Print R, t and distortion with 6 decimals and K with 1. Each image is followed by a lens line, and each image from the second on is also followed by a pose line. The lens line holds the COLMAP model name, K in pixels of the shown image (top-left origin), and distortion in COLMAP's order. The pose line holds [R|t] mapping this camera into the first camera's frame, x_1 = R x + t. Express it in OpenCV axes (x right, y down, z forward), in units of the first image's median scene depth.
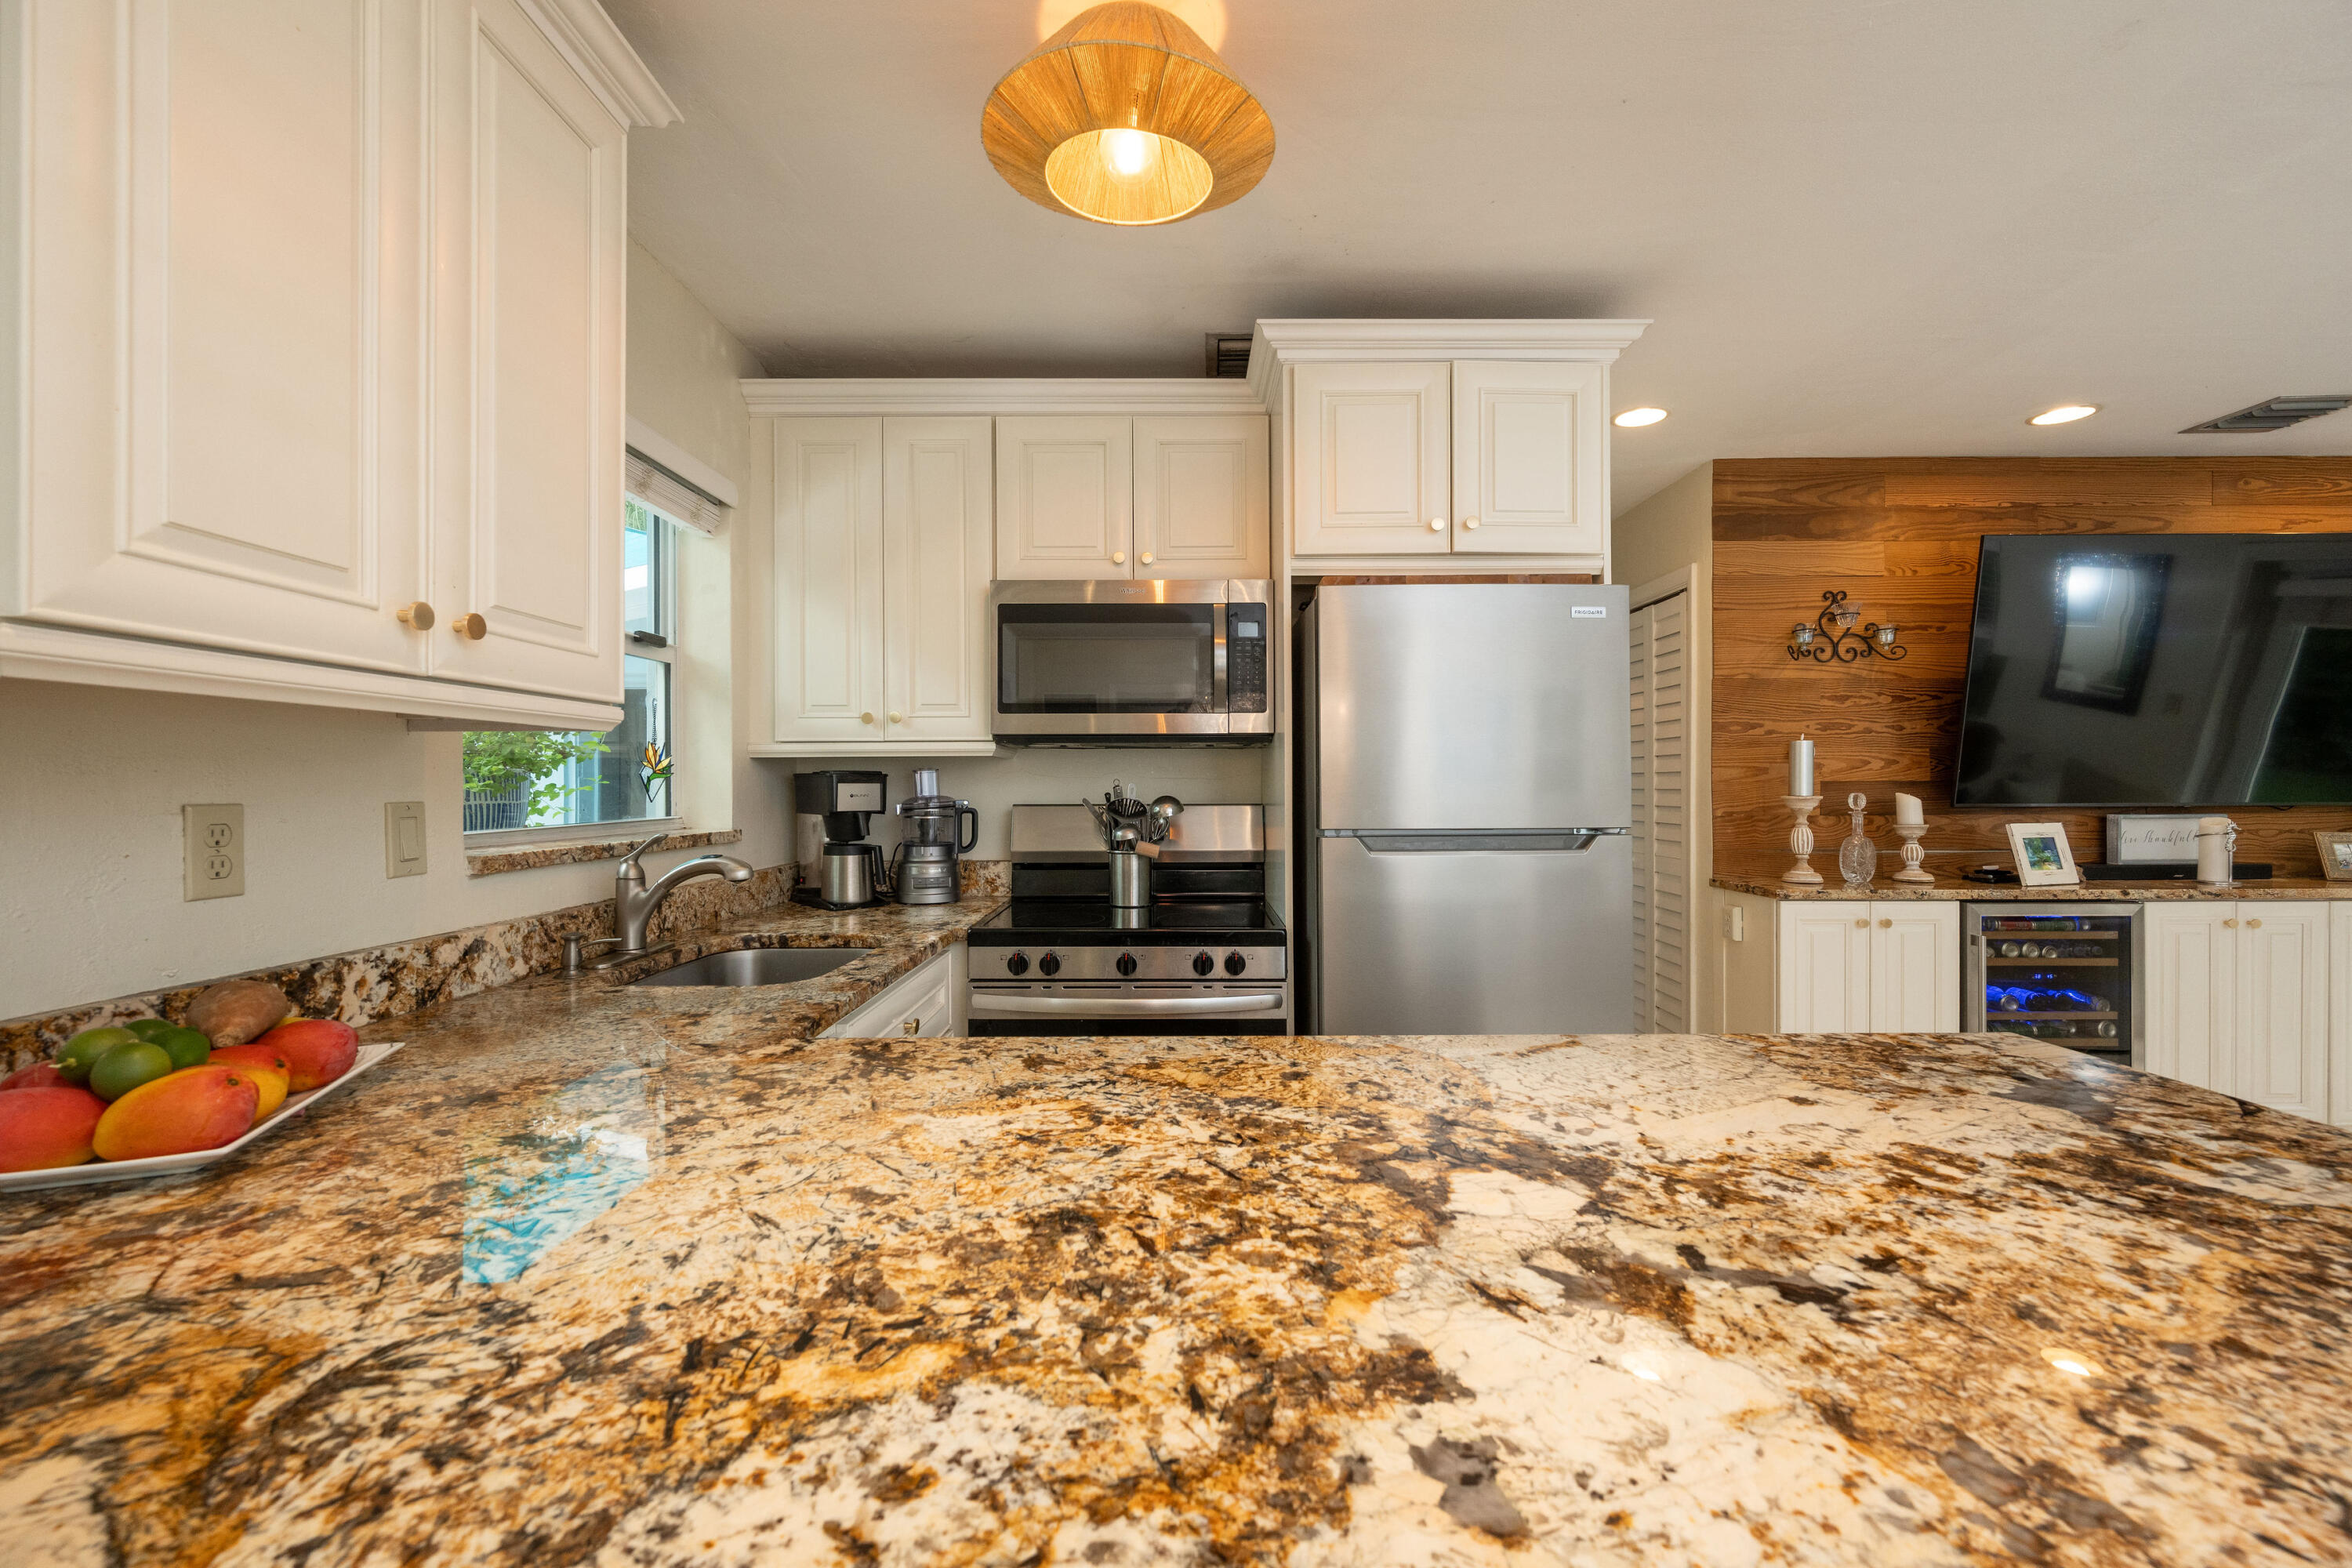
lens RADIAL K [[909.9, 0, 1180.1], [0, 909.9, 789.9], [0, 0, 1]] dist [-0.002717, -0.000011]
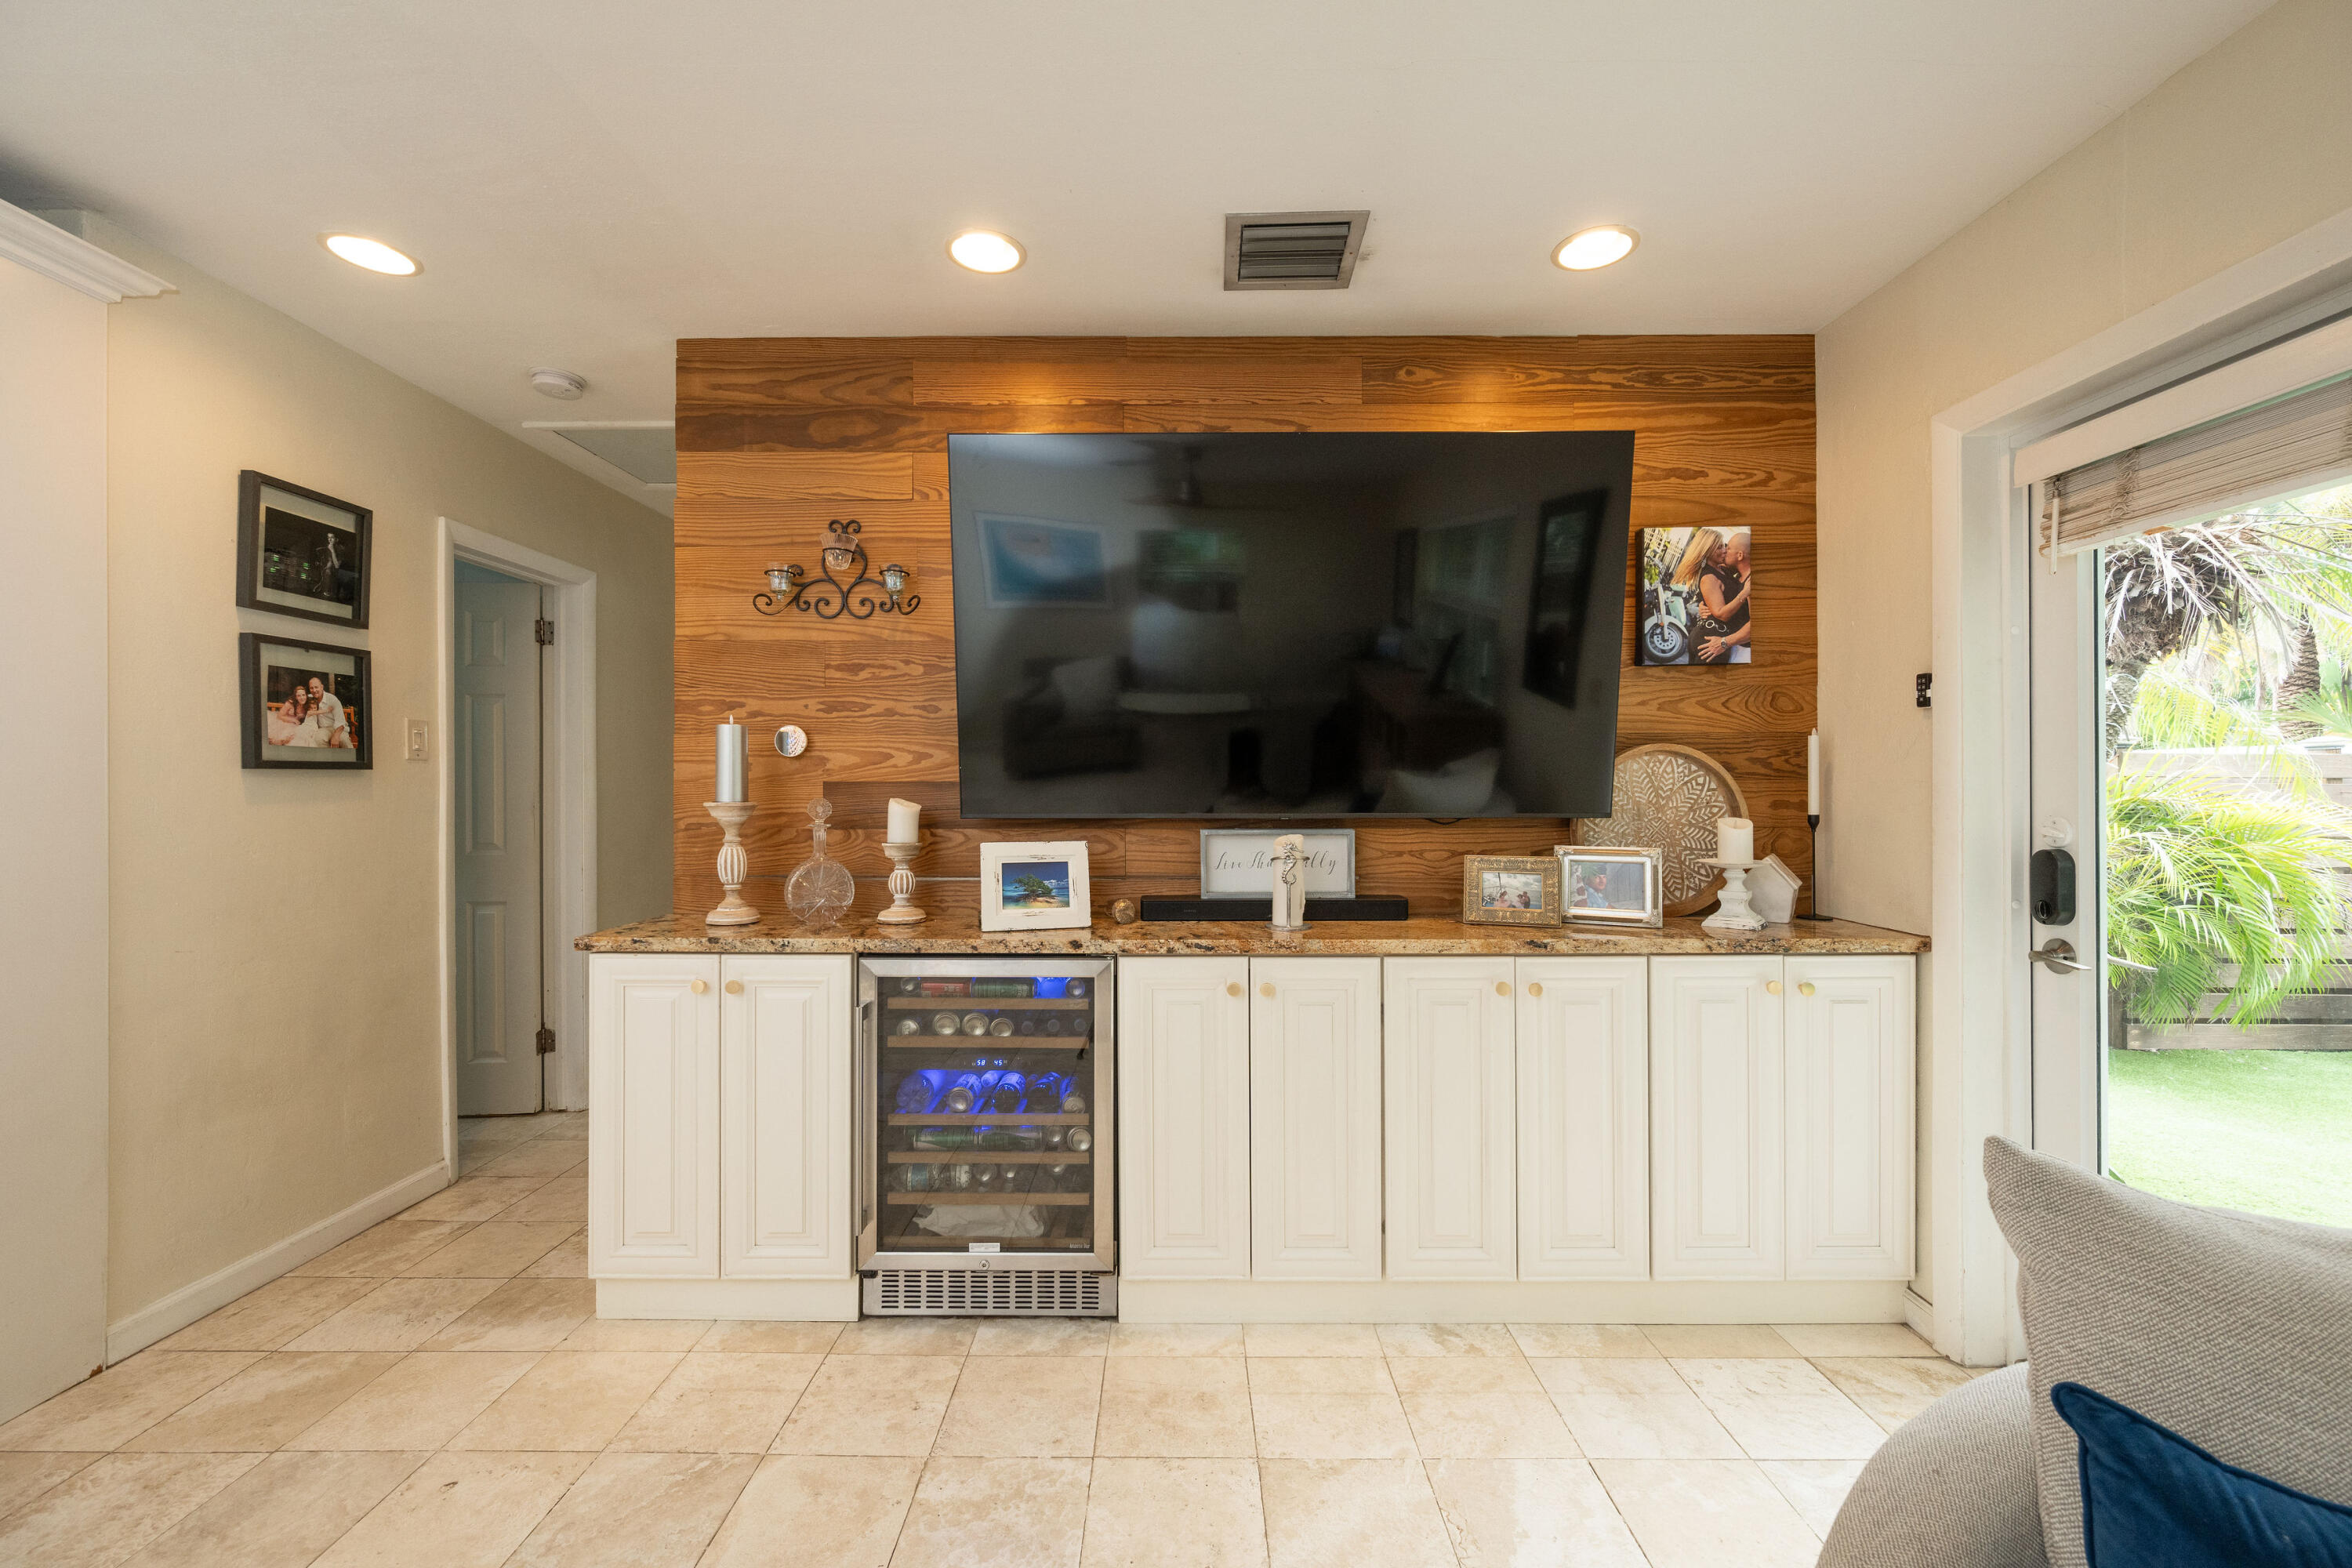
lens RADIAL K [[909.9, 0, 1174.2], [0, 909.9, 787.9], [0, 0, 1]] dist [-0.002717, -0.000011]
pose [[0.999987, 0.004972, -0.001431, 1.015589], [-0.004976, 0.999983, -0.002991, -0.003511], [0.001416, 0.002998, 0.999995, 0.279044]]
